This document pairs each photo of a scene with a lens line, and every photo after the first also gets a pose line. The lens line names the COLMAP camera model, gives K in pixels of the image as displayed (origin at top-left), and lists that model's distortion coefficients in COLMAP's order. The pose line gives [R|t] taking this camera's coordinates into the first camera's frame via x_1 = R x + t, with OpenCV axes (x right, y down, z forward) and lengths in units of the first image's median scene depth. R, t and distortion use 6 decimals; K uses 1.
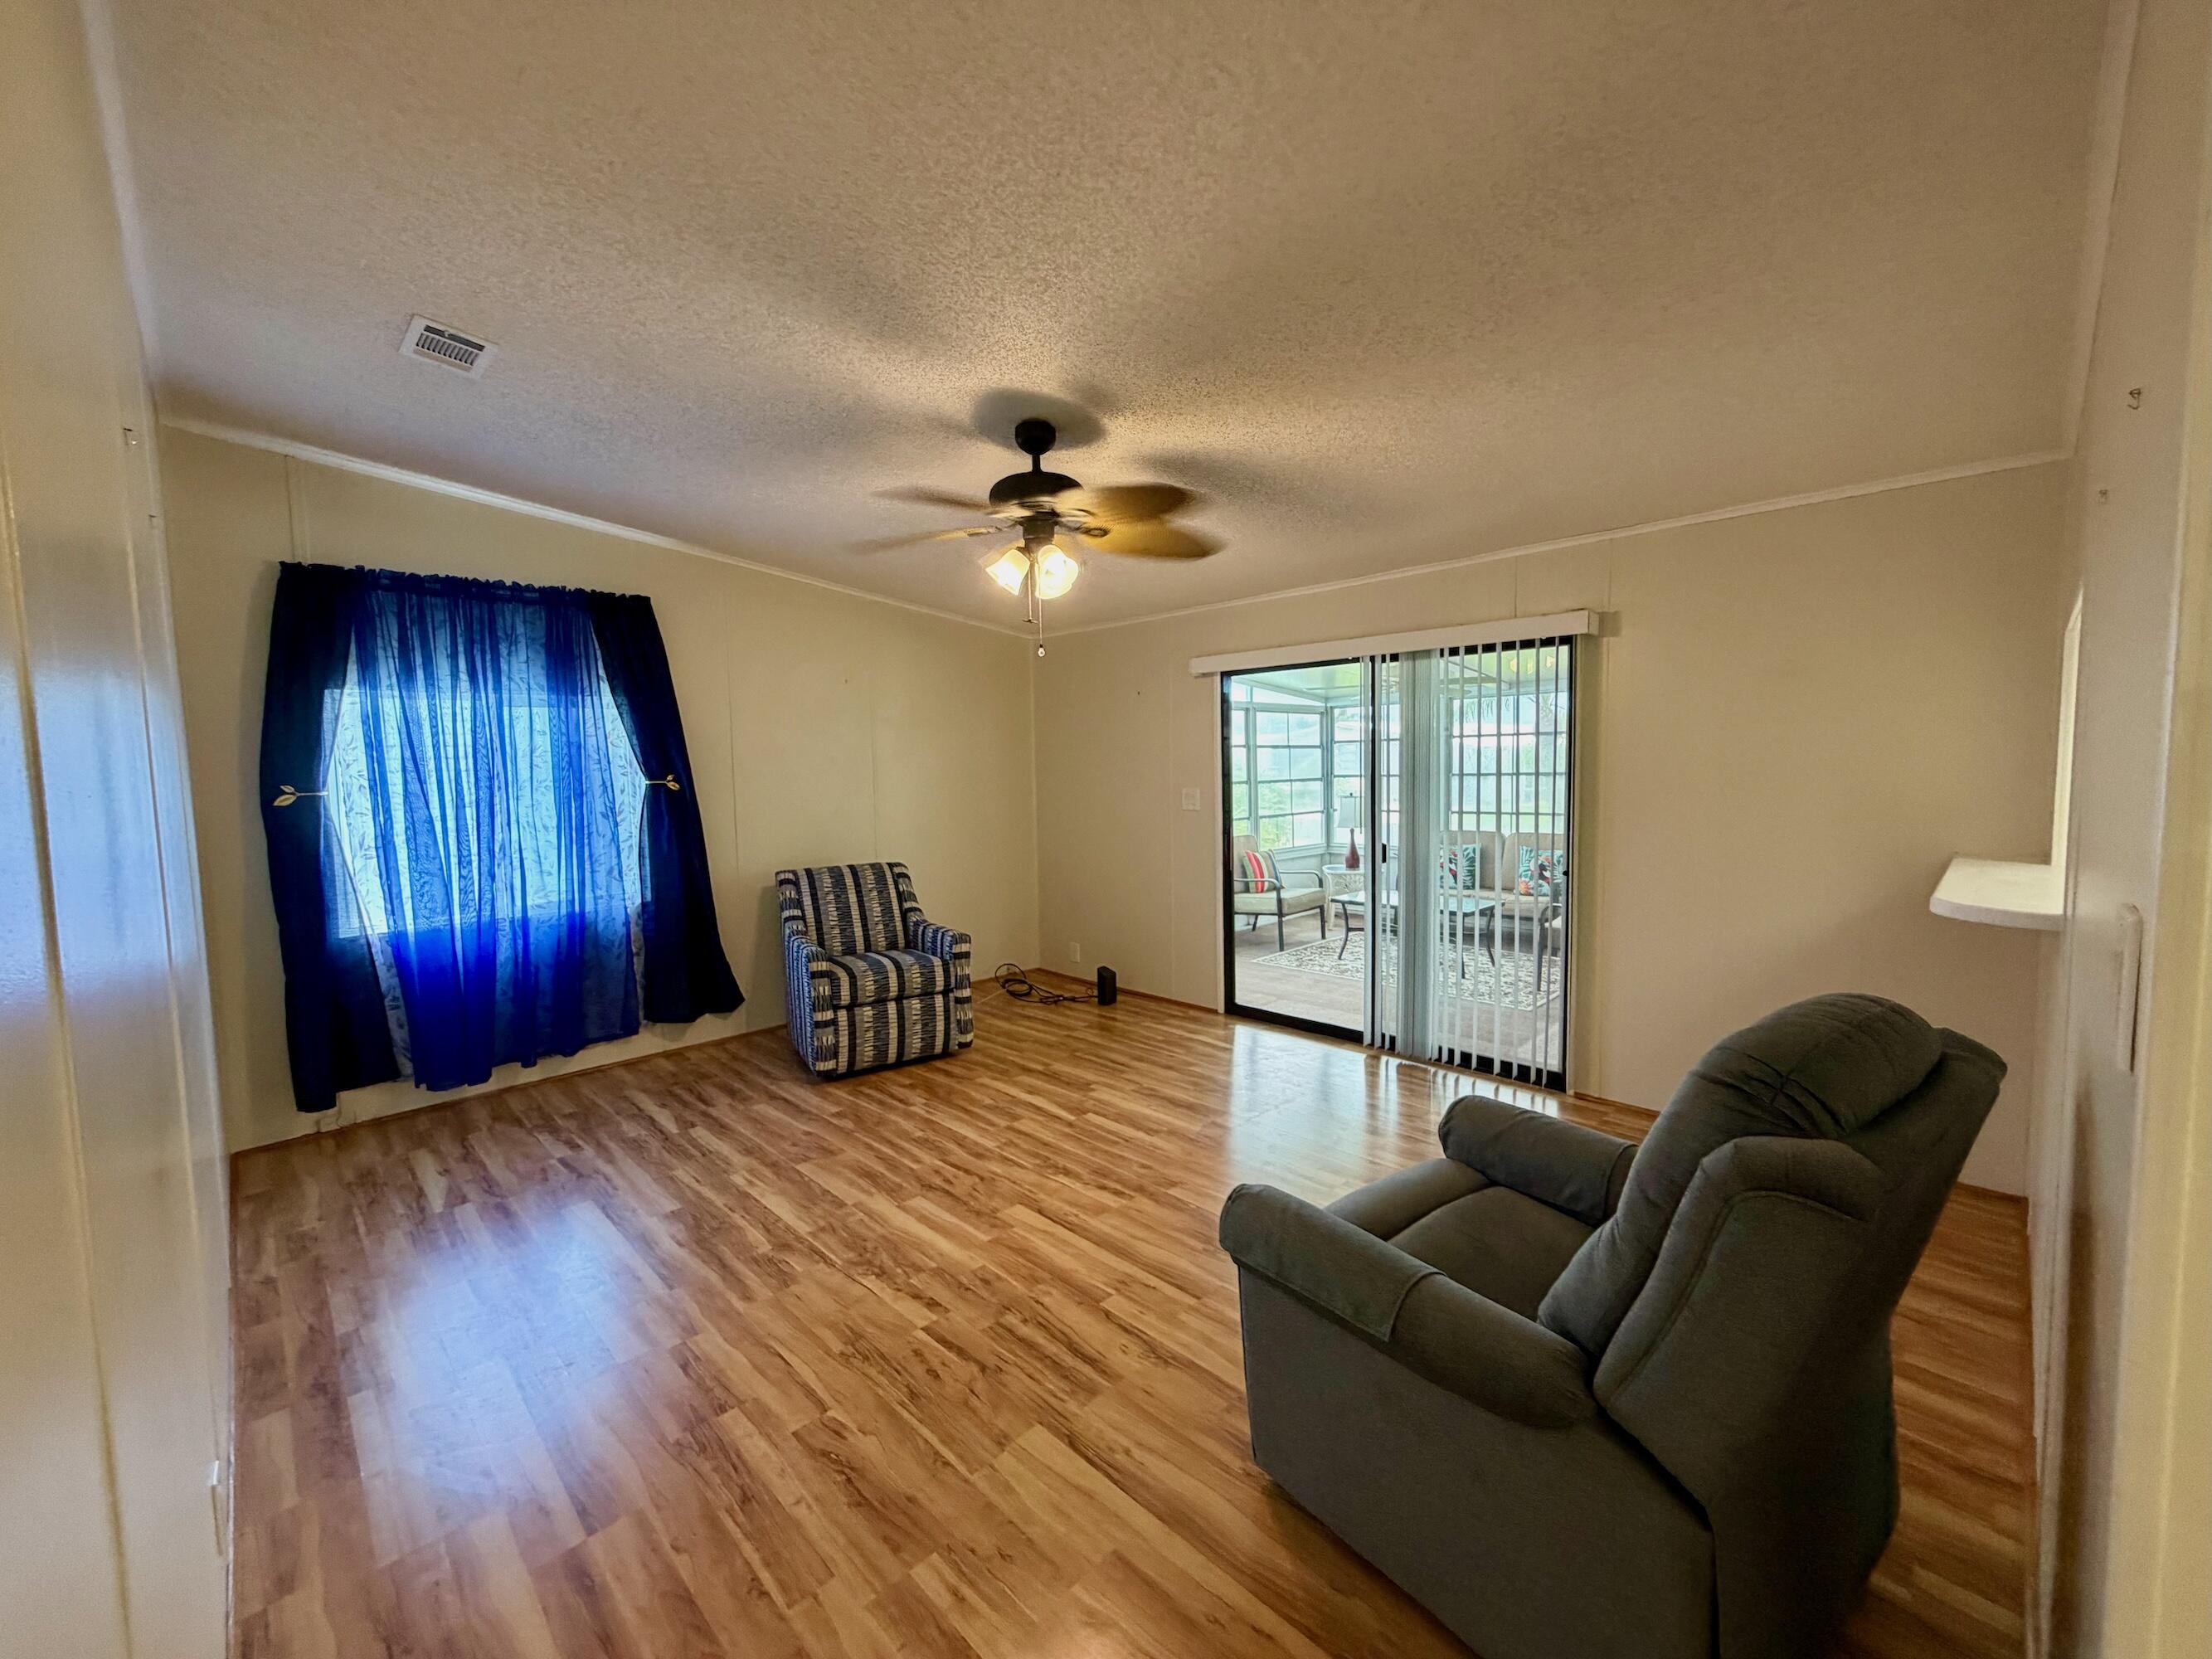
lens RADIAL K [[890.5, 0, 1107.8], [0, 890.5, 823.9], [0, 0, 1]] dist [-0.001771, 0.000602]
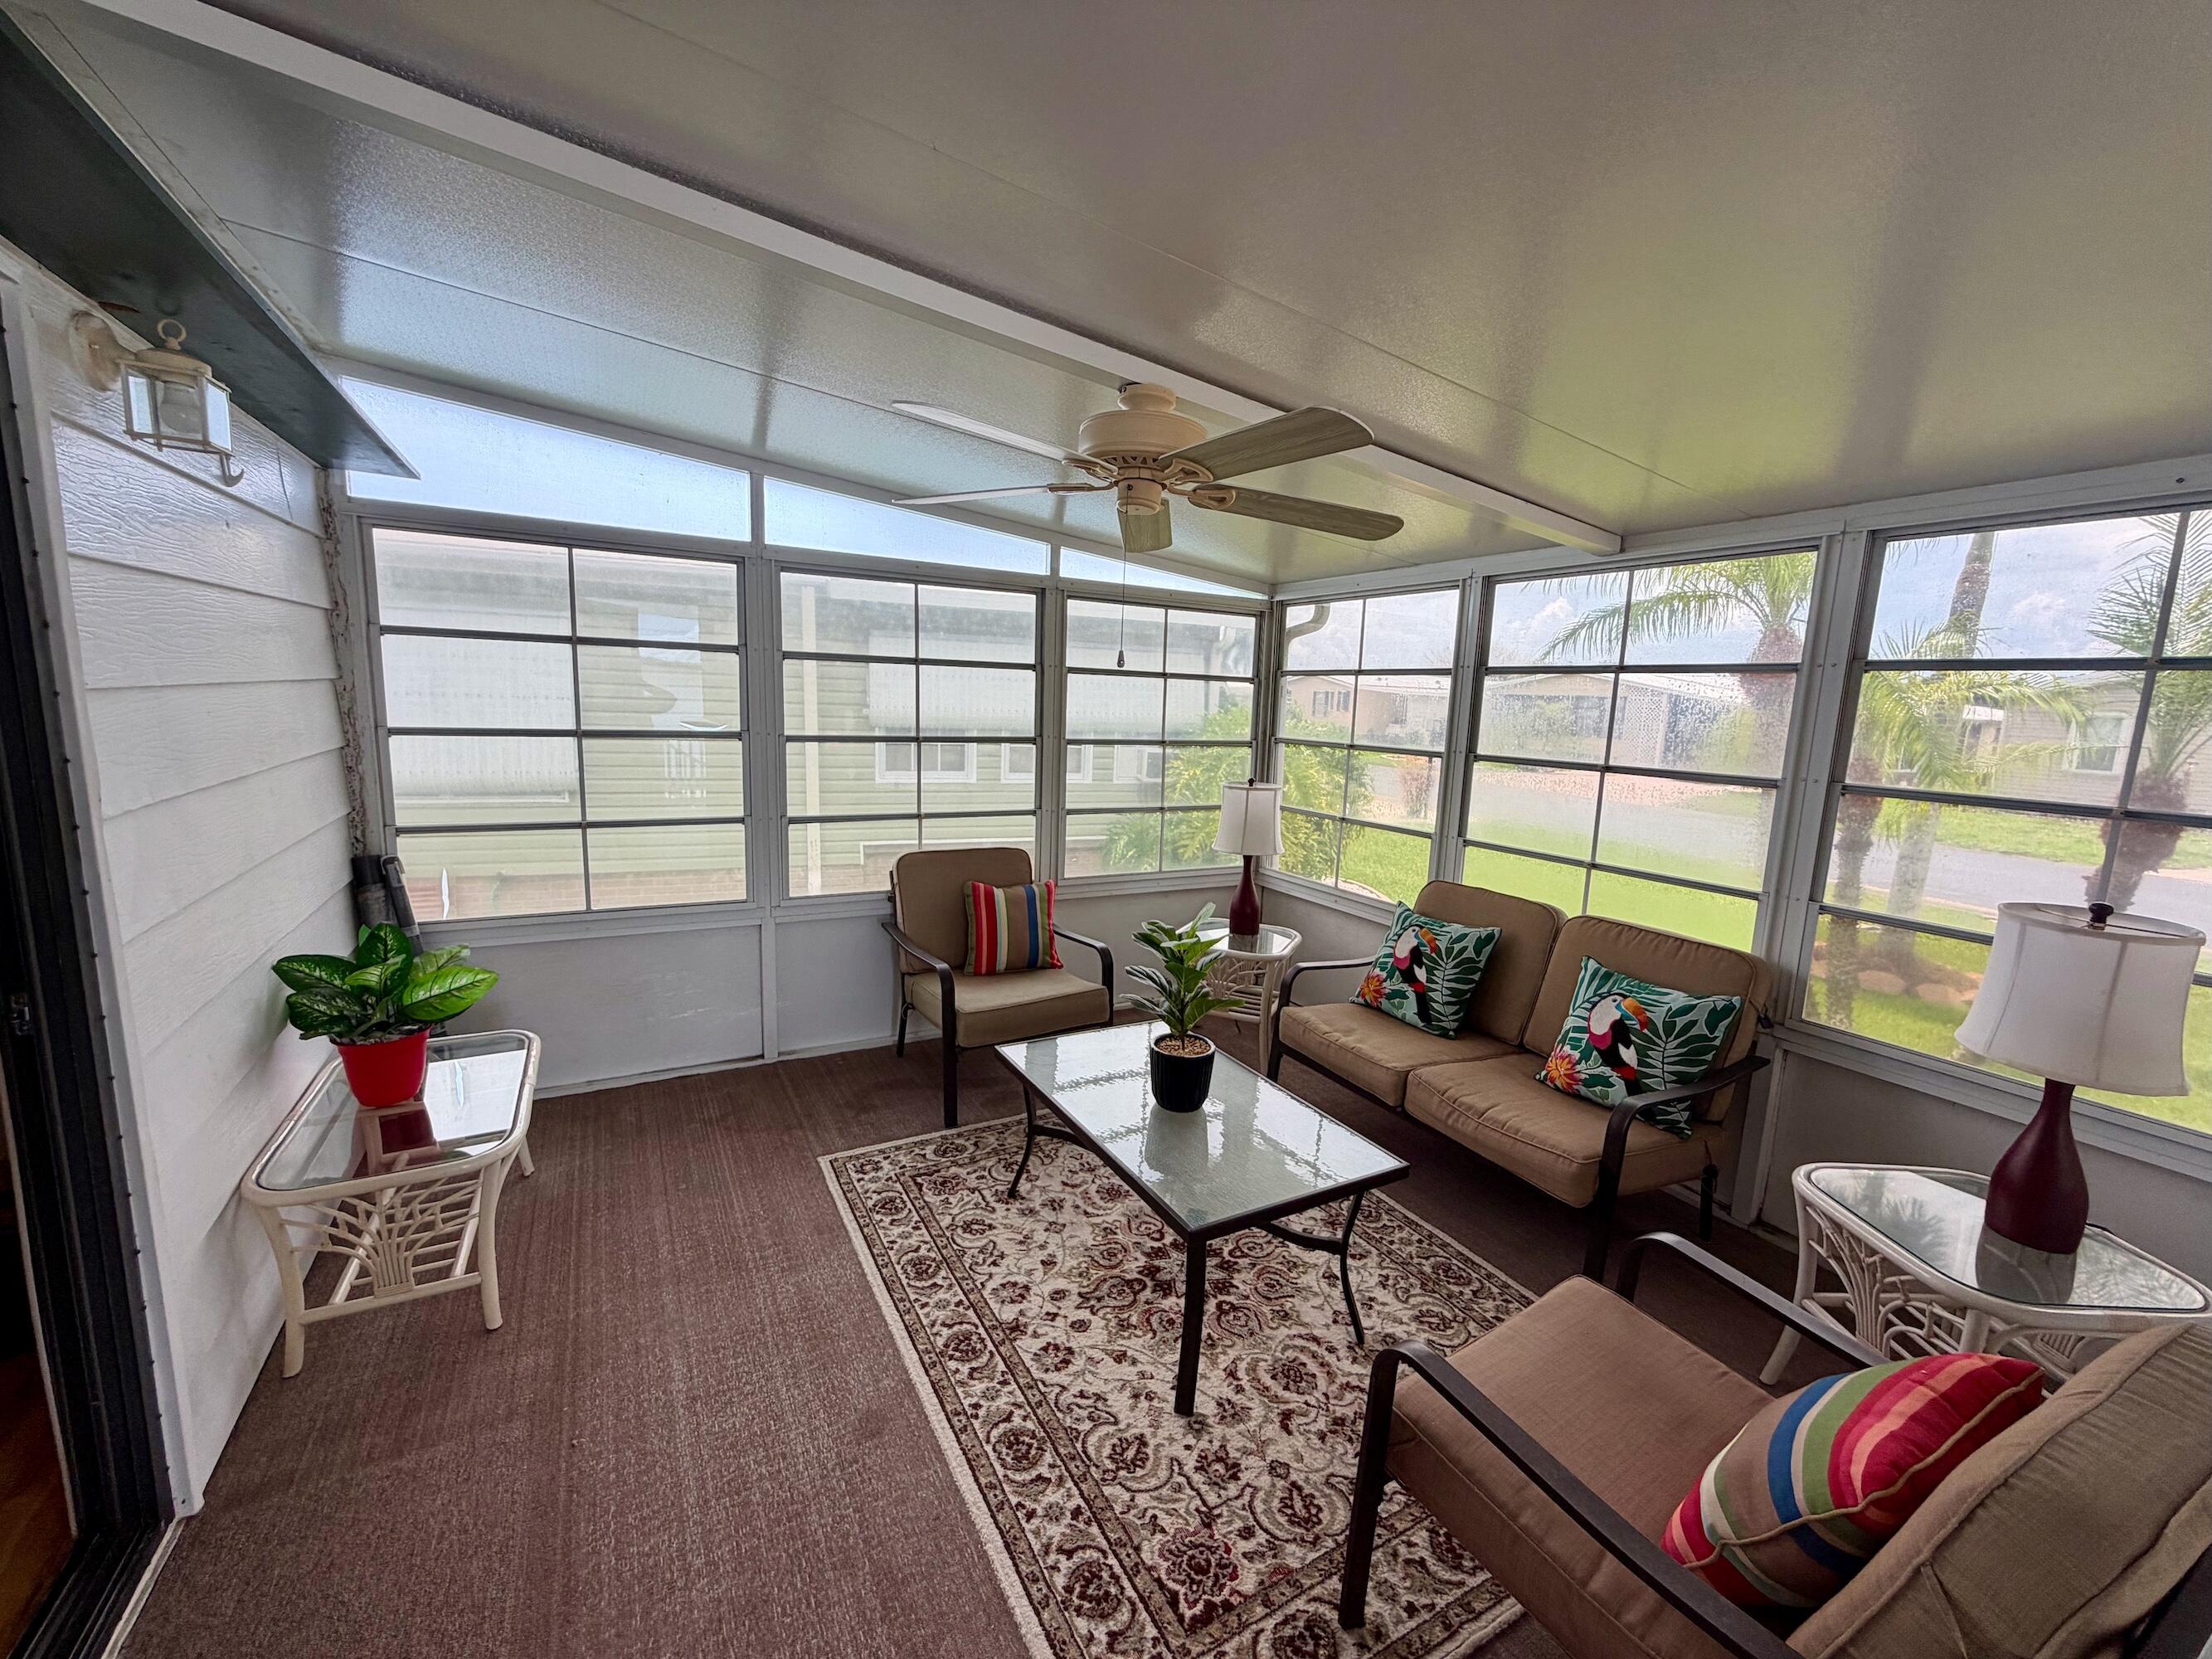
lens RADIAL K [[890.5, 0, 1102.3], [0, 890.5, 830.8], [0, 0, 1]] dist [-0.001771, 0.000602]
pose [[0.960521, 0.099532, -0.259793, 0.325327], [-0.078601, 0.992856, 0.089776, -0.043856], [0.266873, -0.065812, 0.961482, 0.523522]]
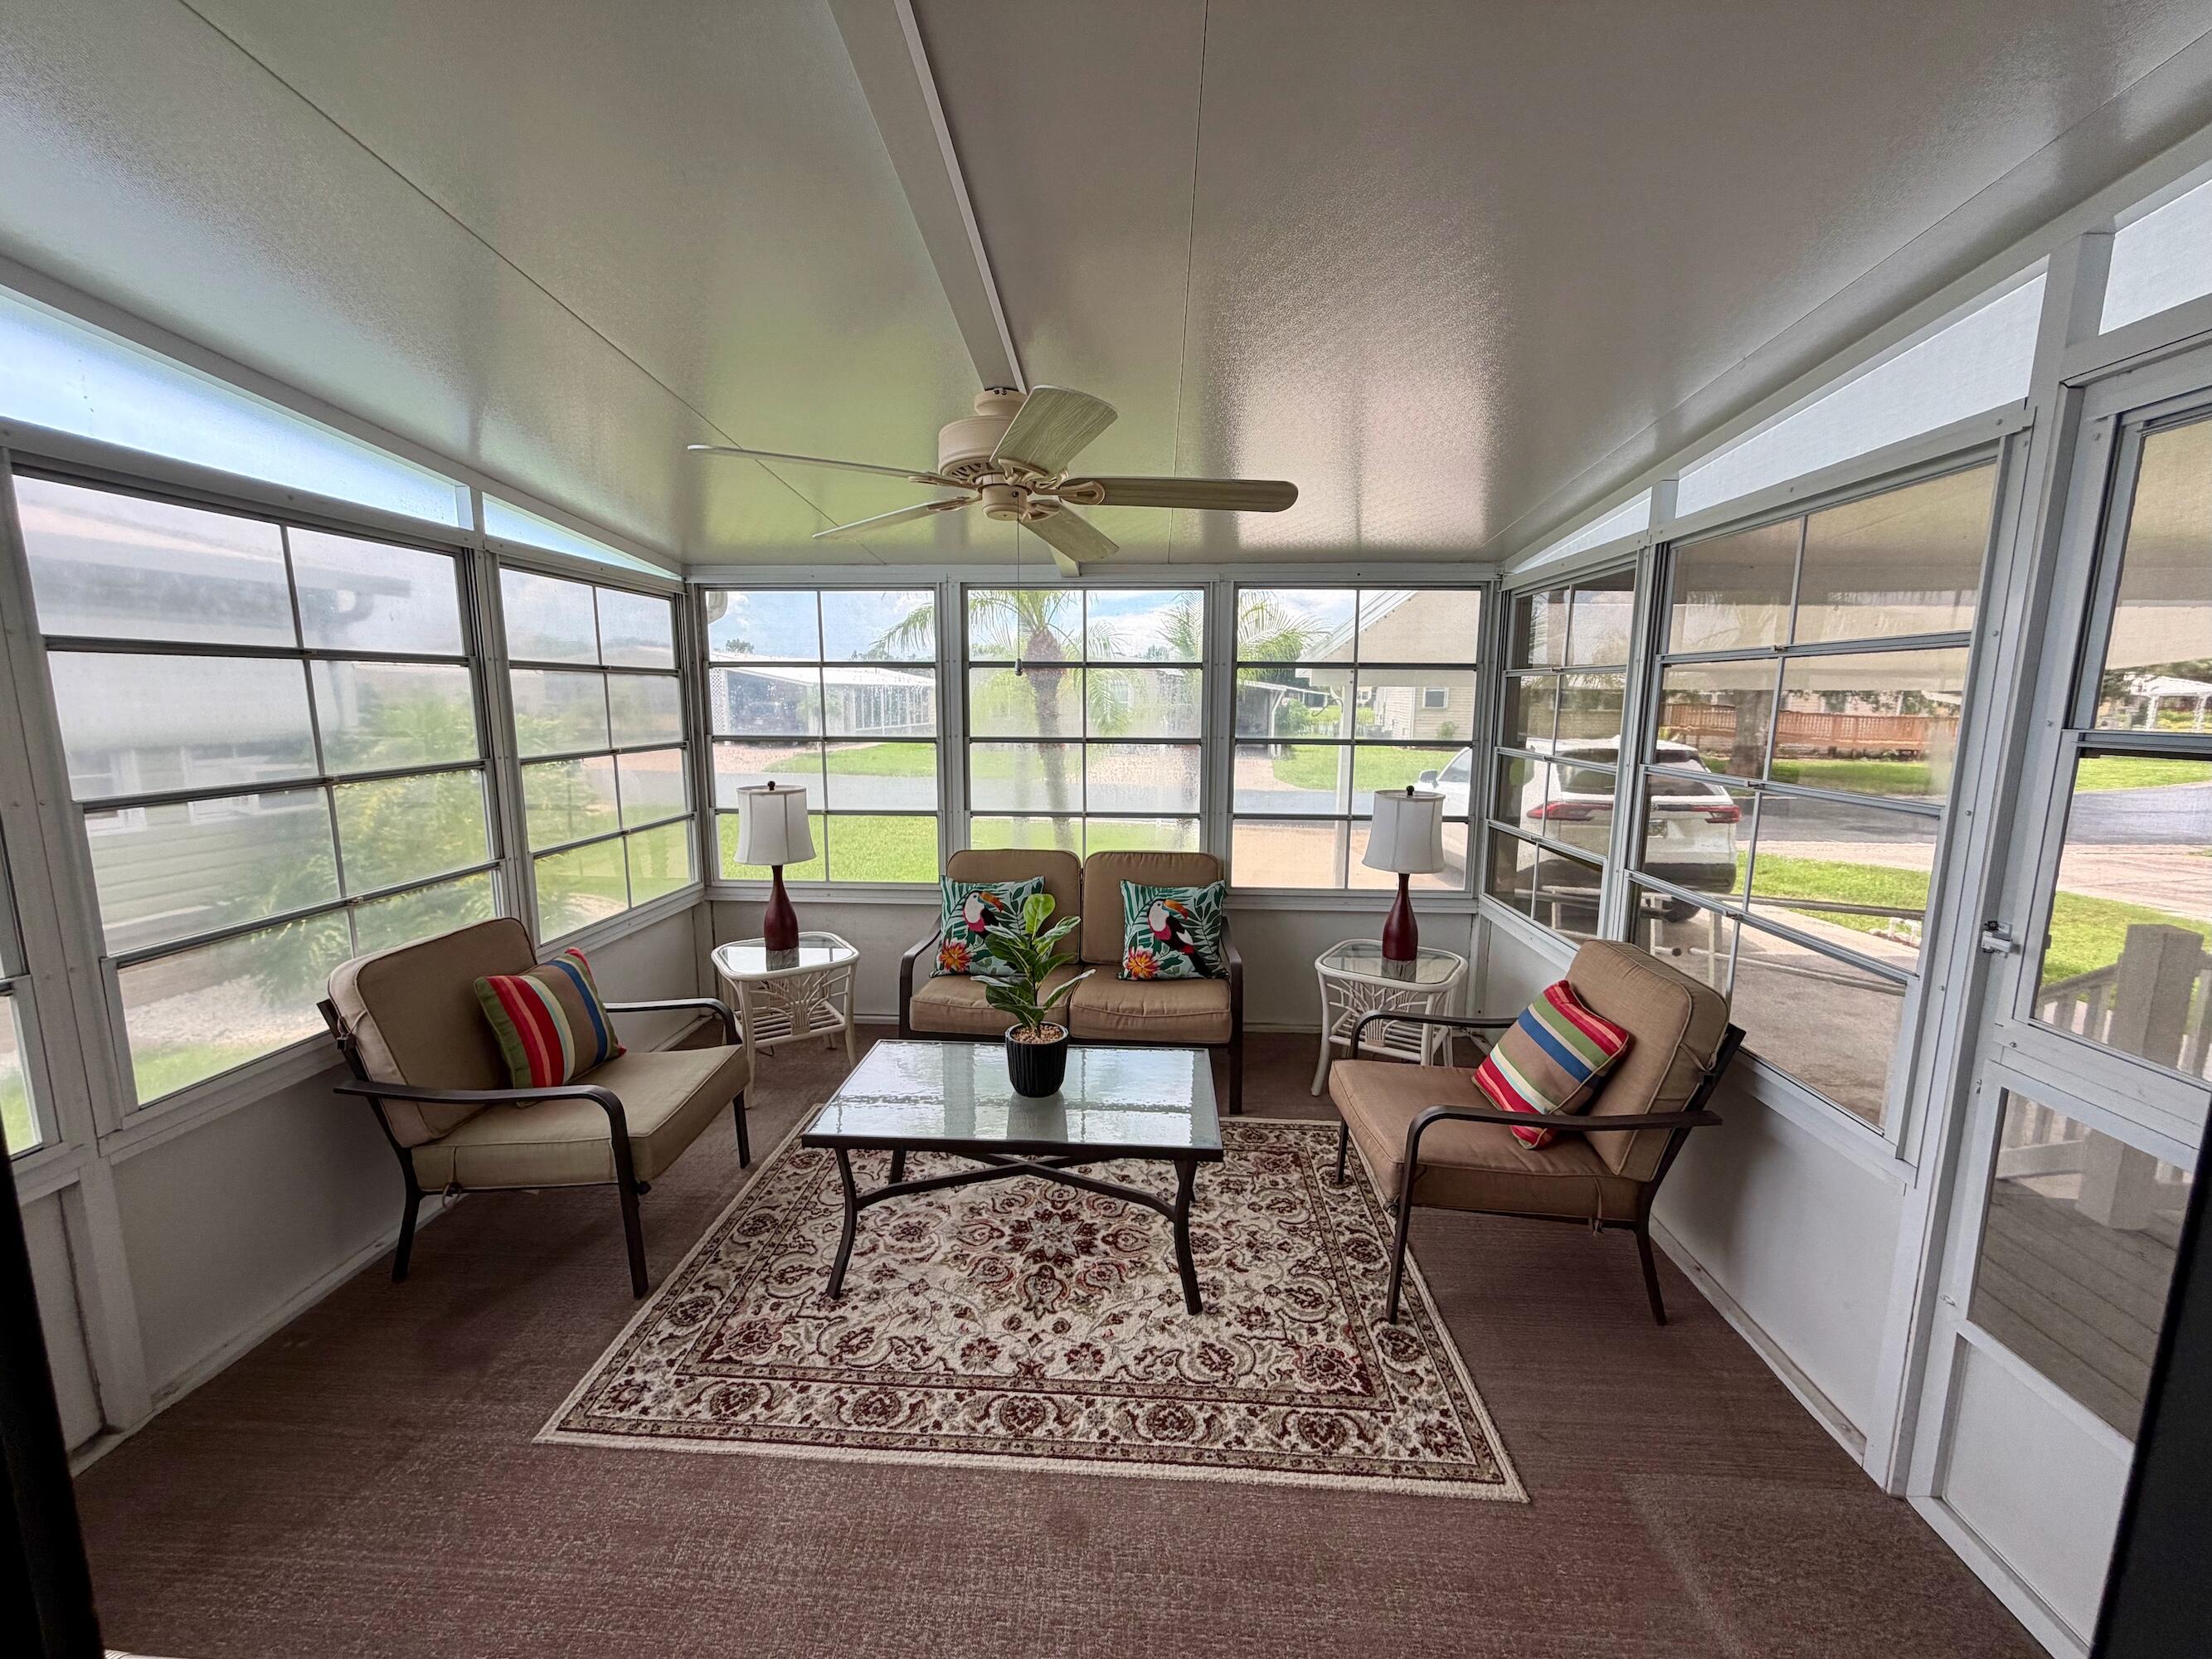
lens RADIAL K [[890.5, 0, 1102.2], [0, 890.5, 833.1], [0, 0, 1]] dist [-0.001771, 0.000602]
pose [[0.740077, -0.076974, 0.668103, 0.099855], [0.023433, 0.995777, 0.088769, -0.045190], [-0.672114, -0.050040, 0.738755, 0.568795]]
